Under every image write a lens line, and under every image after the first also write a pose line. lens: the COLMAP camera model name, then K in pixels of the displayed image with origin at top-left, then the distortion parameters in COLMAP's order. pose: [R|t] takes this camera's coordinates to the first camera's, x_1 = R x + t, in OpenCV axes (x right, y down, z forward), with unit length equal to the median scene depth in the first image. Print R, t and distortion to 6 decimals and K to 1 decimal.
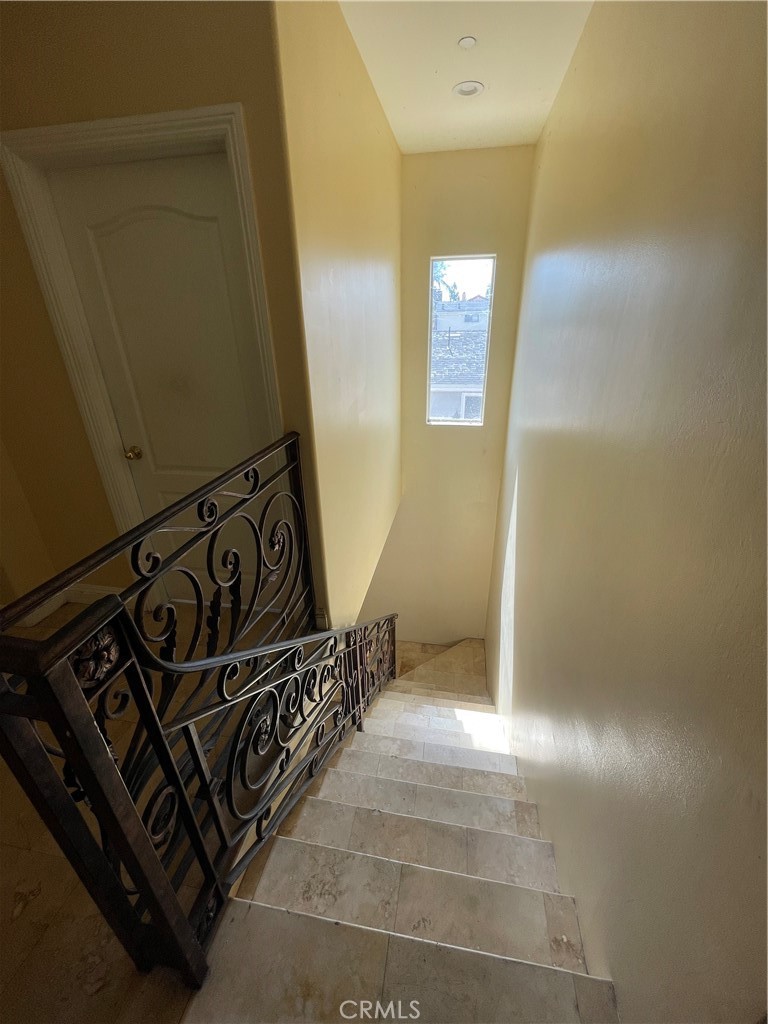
lens RADIAL K [[413.4, 0, 386.2], [0, 413.4, 512.6], [0, 0, 1]] dist [-0.004425, 0.000554]
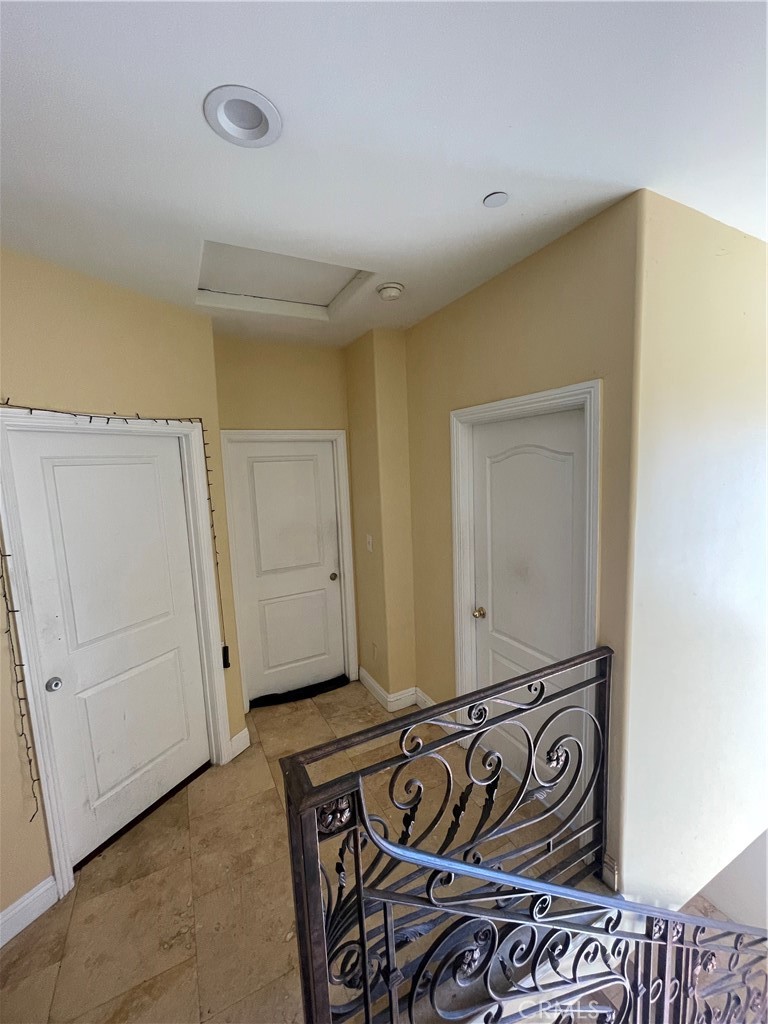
lens RADIAL K [[413.4, 0, 384.7], [0, 413.4, 513.5], [0, 0, 1]] dist [-0.004425, 0.000554]
pose [[0.603478, 0.089174, -0.792378, 0.228117], [-0.306052, 0.943518, -0.126907, -0.249522], [0.736306, 0.319095, 0.596684, -0.050373]]
